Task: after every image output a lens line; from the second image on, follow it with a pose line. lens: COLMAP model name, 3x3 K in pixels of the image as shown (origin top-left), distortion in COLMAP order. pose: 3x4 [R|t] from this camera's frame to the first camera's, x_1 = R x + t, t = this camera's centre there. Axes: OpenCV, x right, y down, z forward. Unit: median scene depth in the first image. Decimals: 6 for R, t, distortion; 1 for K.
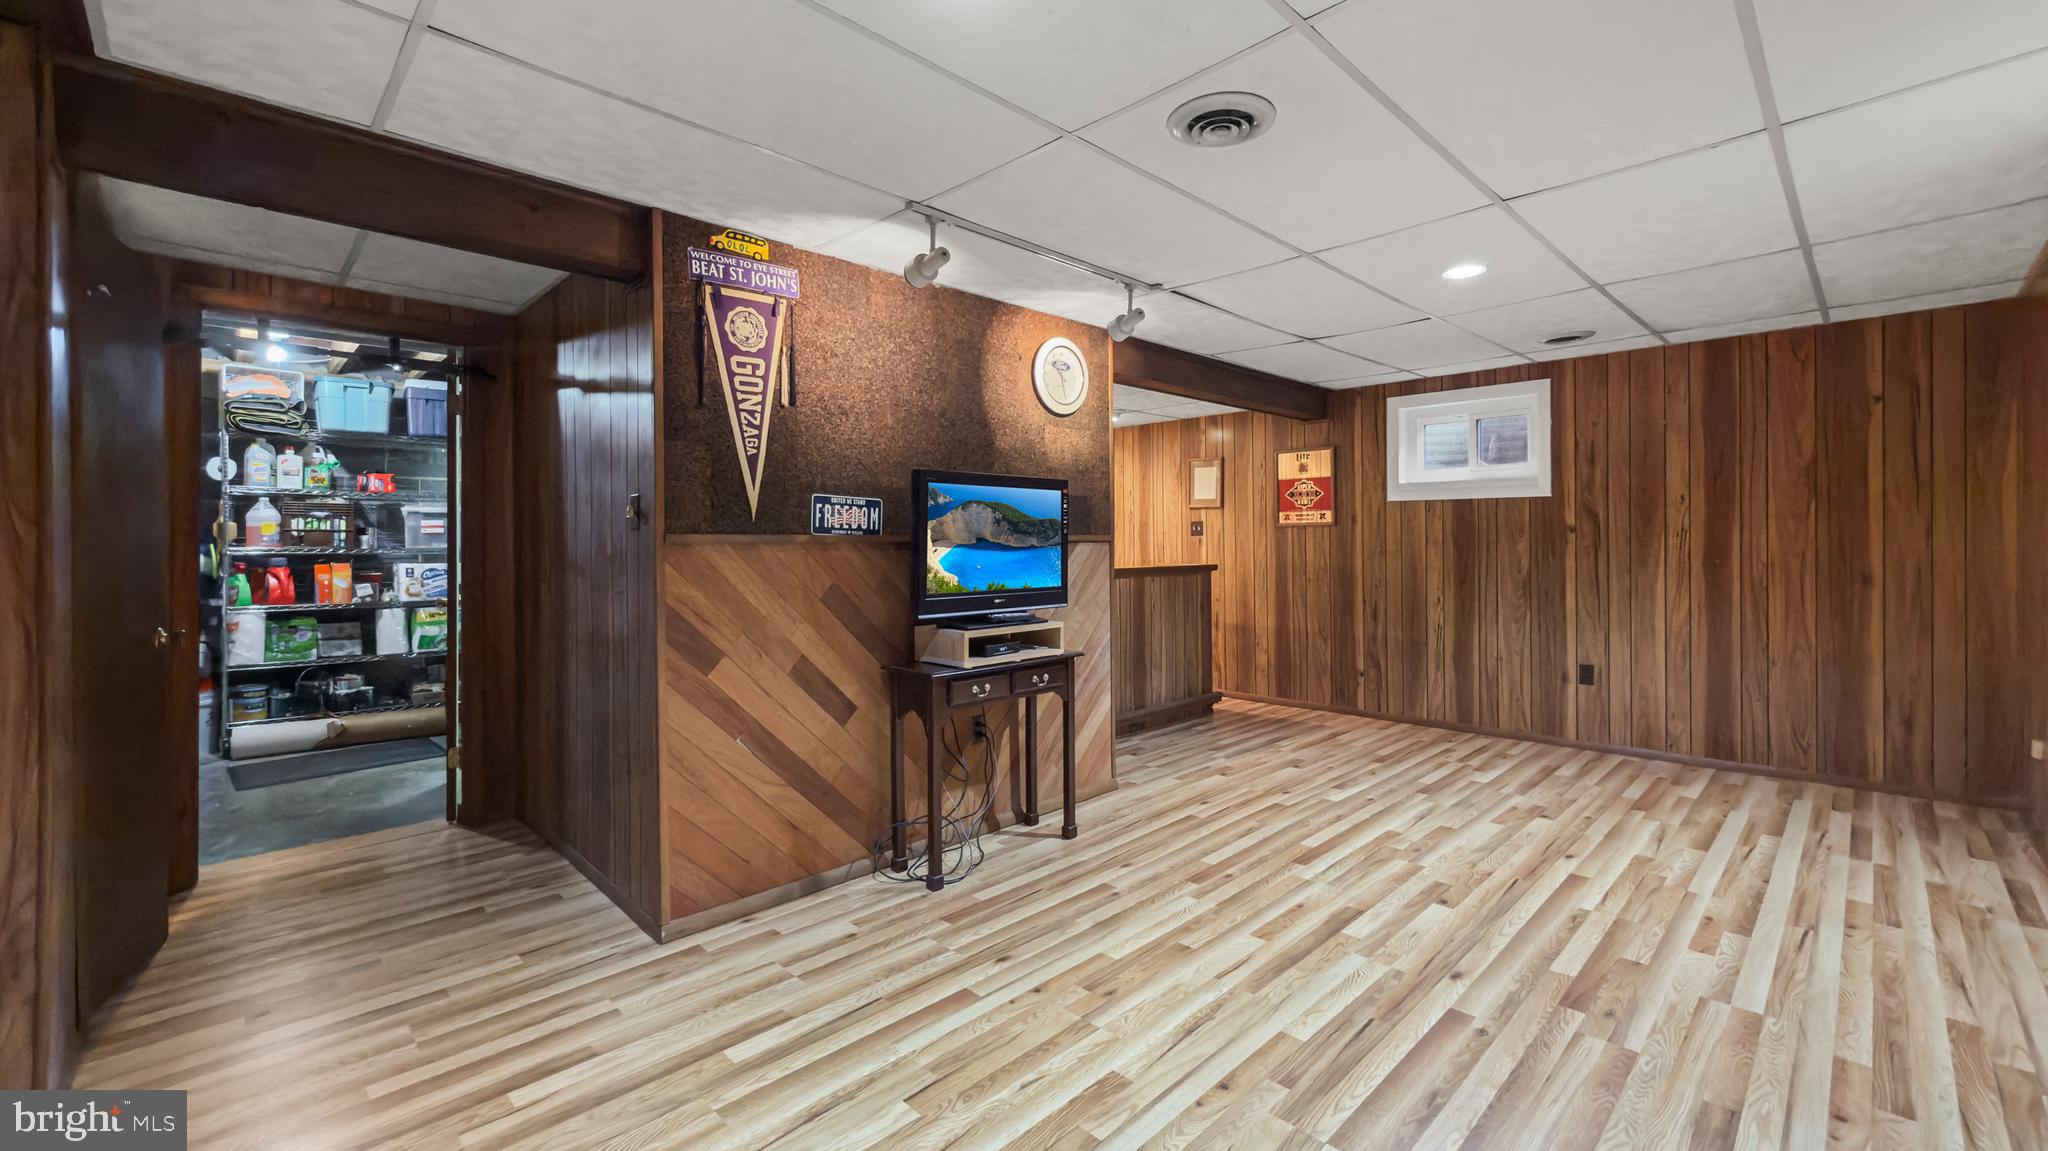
lens RADIAL K [[843.4, 0, 1025.3], [0, 843.4, 535.5], [0, 0, 1]] dist [-0.003227, -0.000213]
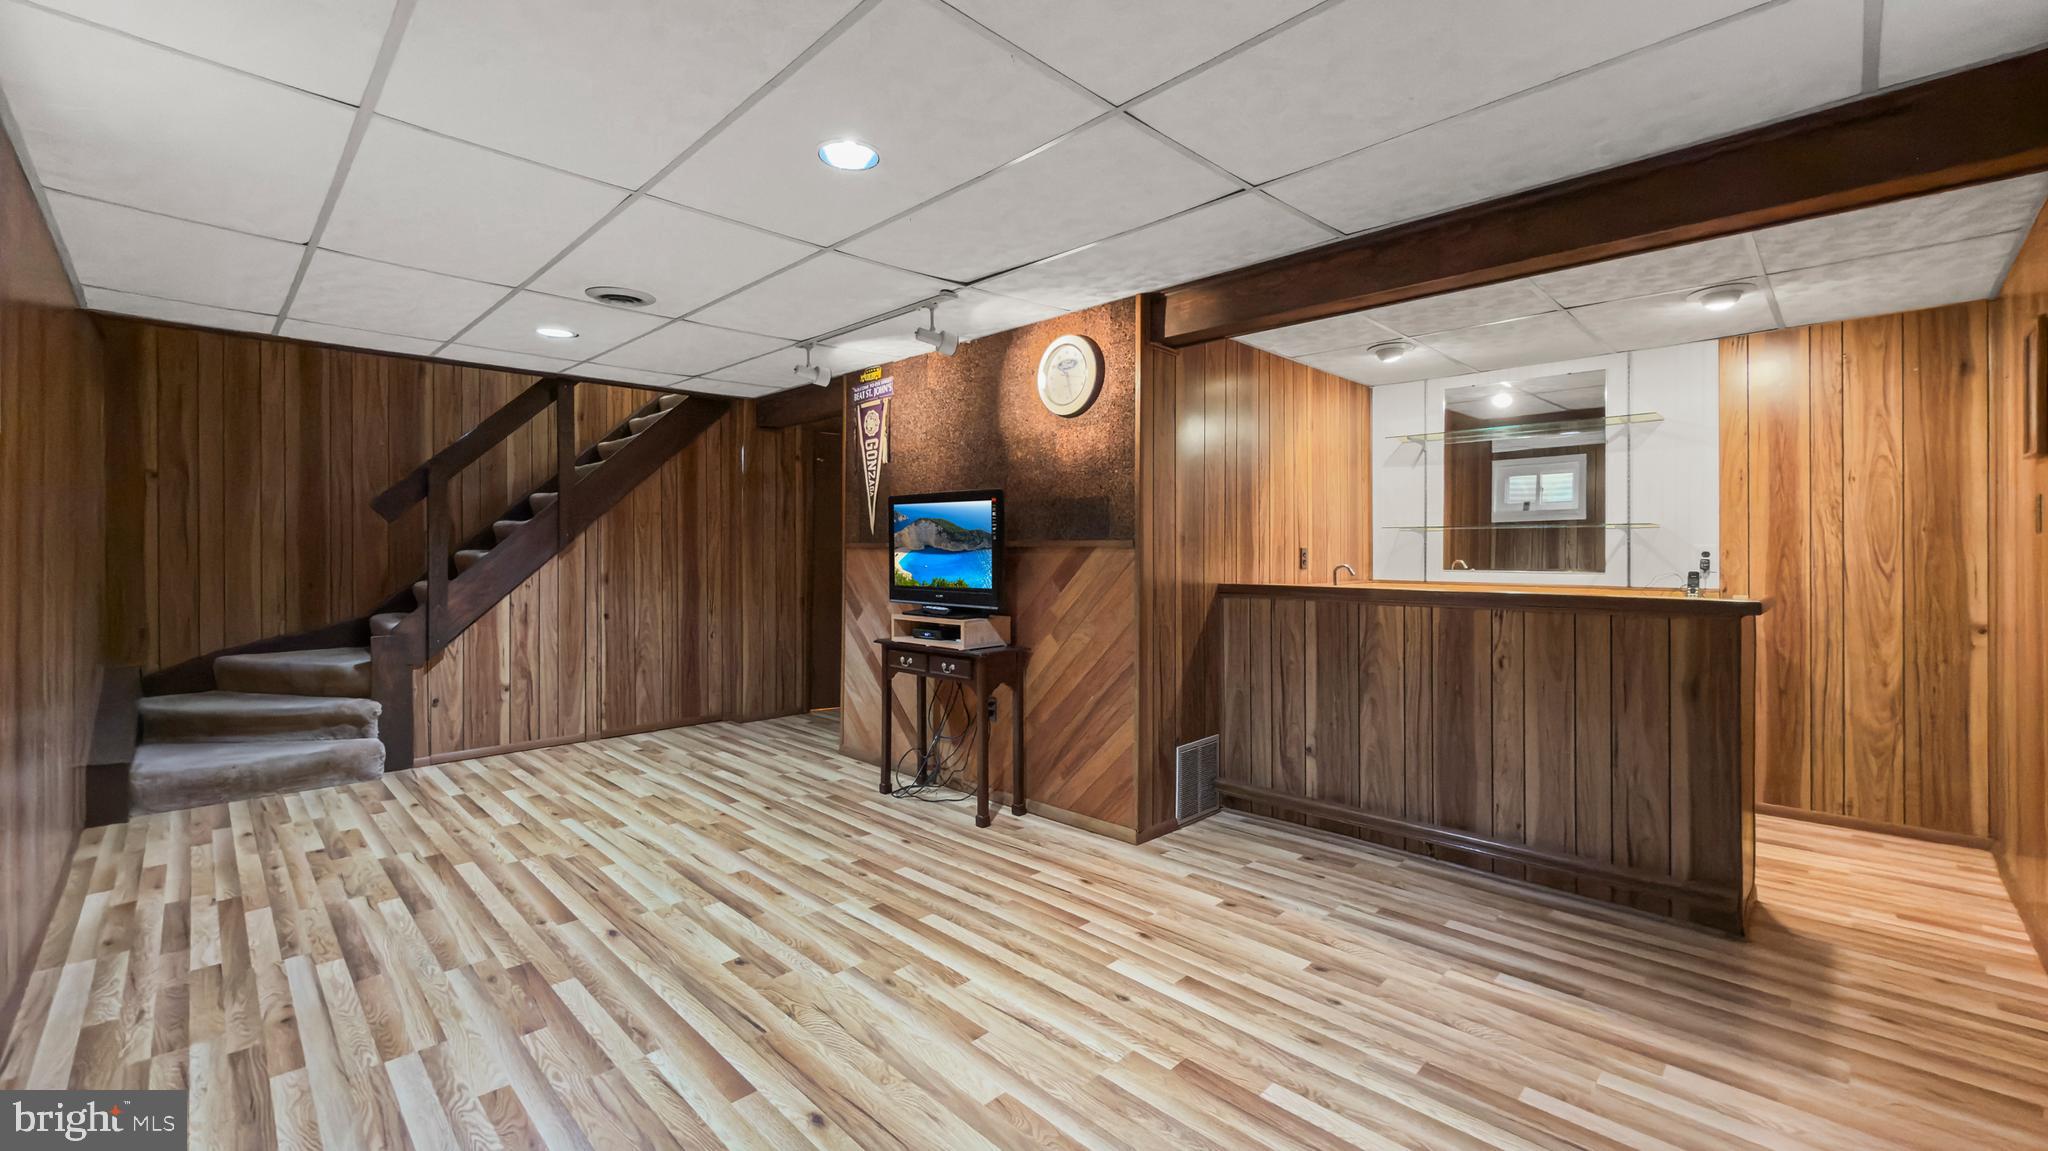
lens RADIAL K [[843.4, 0, 1027.2], [0, 843.4, 545.0], [0, 0, 1]] dist [-0.003227, -0.000213]
pose [[-0.000871, 0.001221, -0.999999, 1.386236], [0.007034, 0.999975, 0.001215, 0.003208], [0.999975, -0.007033, -0.000880, 1.317532]]
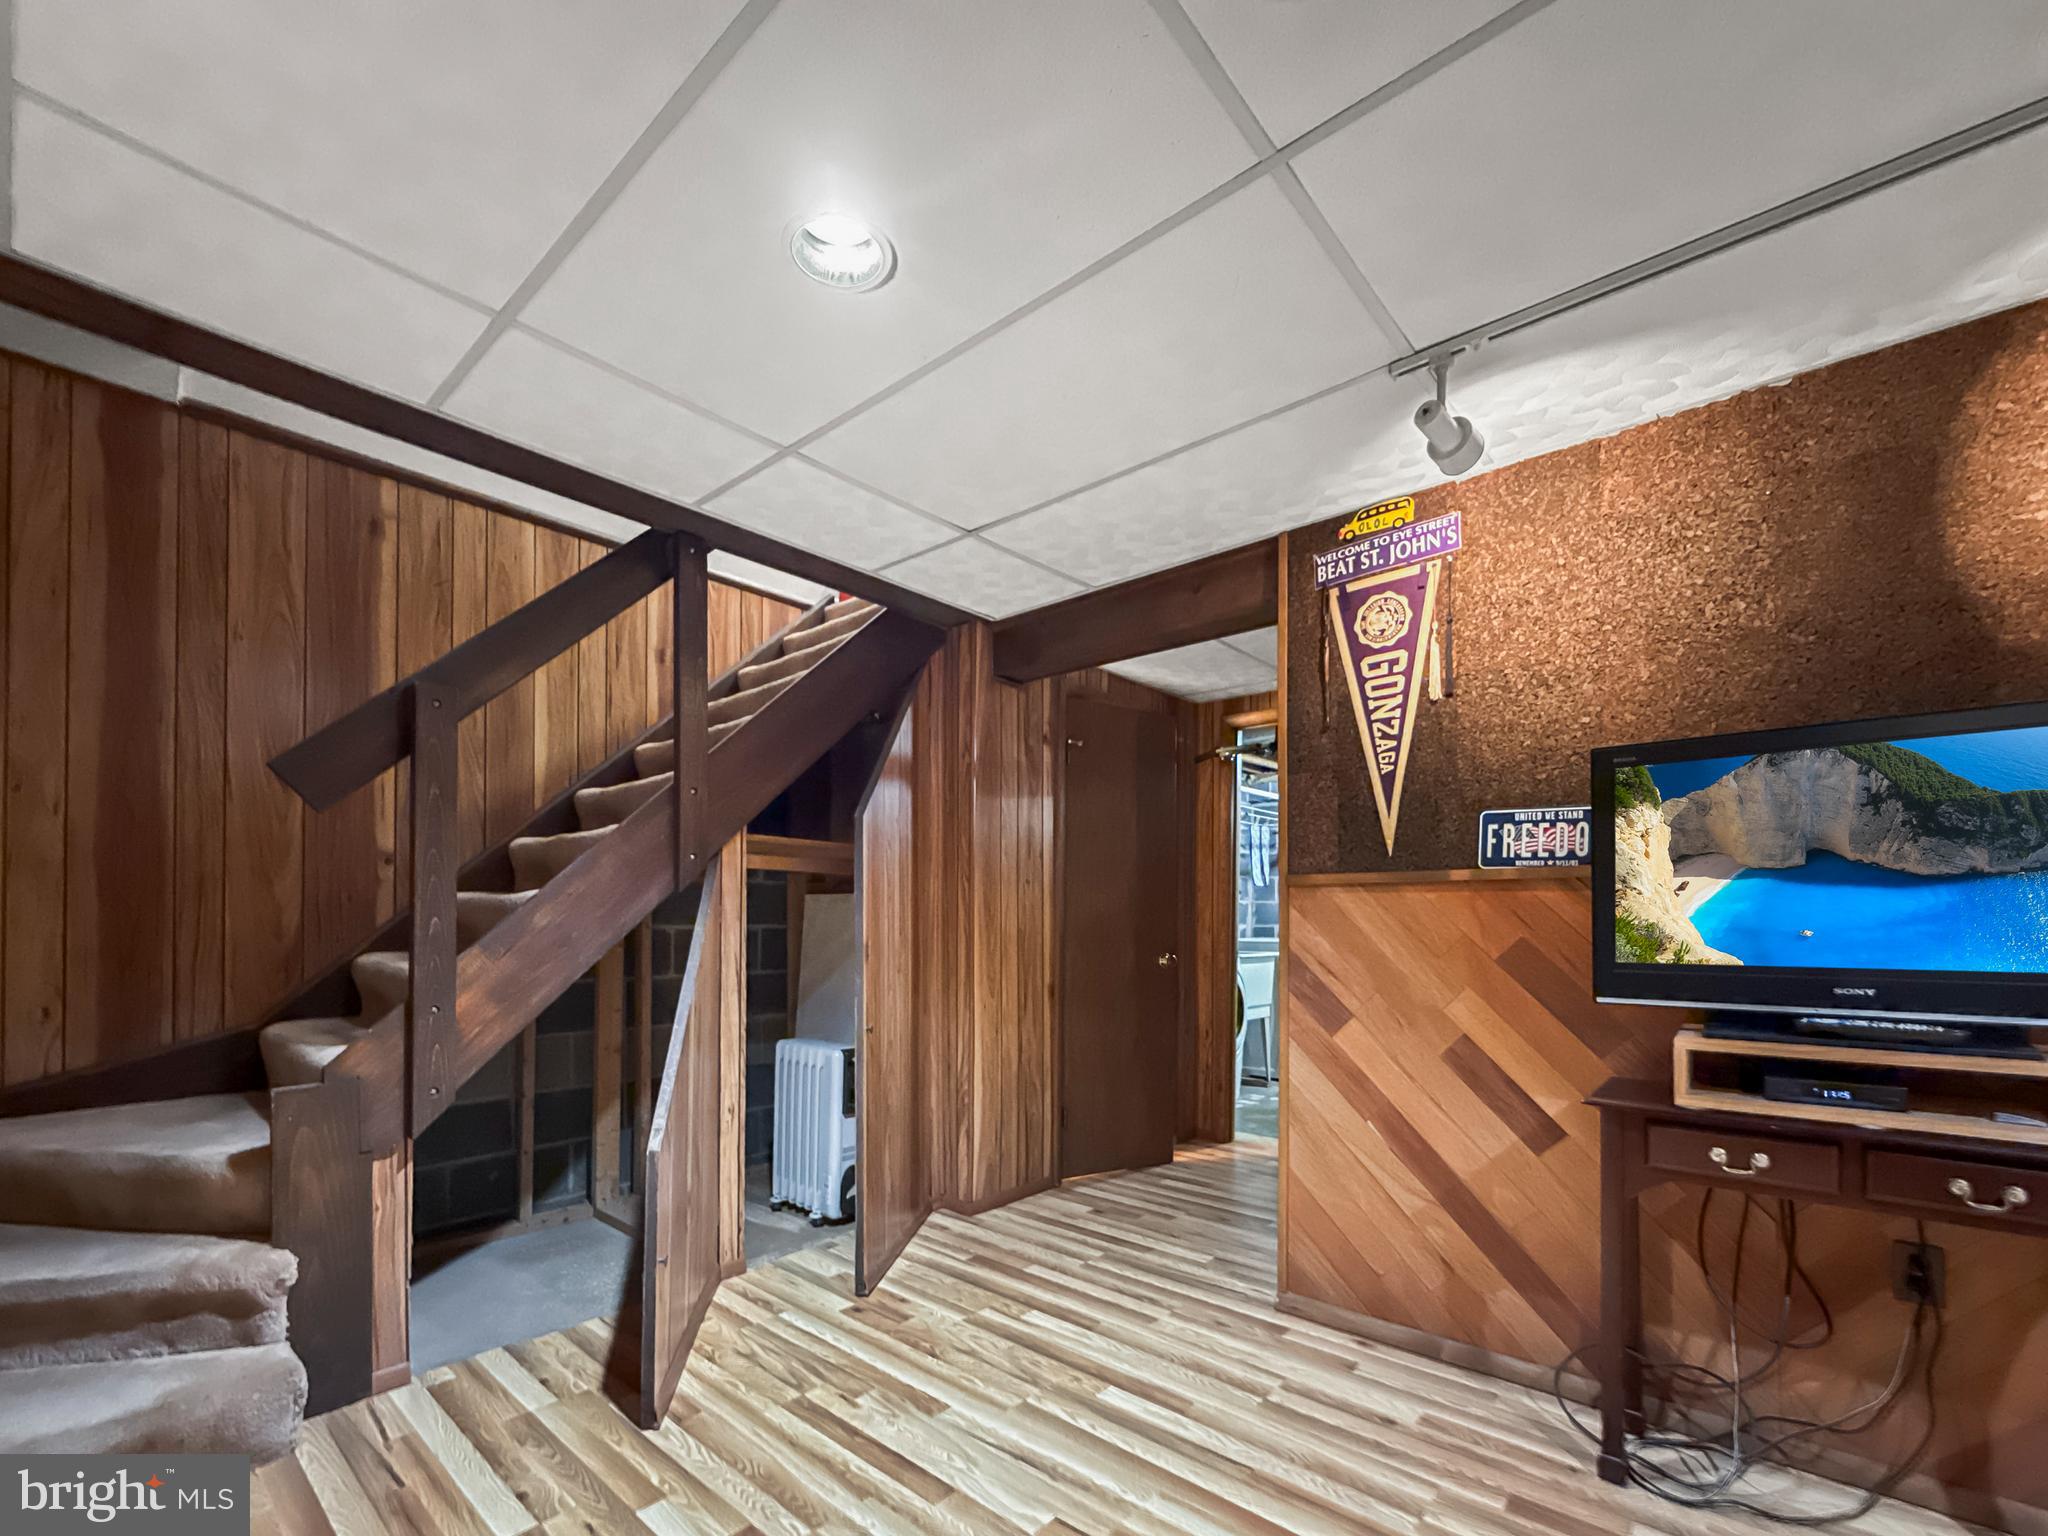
lens RADIAL K [[878.0, 0, 1010.1], [0, 878.0, 906.4], [0, 0, 1]] dist [-0.005233, 0.000152]
pose [[0.058614, -0.010940, -0.998221, 0.489404], [0.004116, 0.999934, -0.010717, 0.038935], [0.998272, -0.003480, 0.058656, 0.591567]]
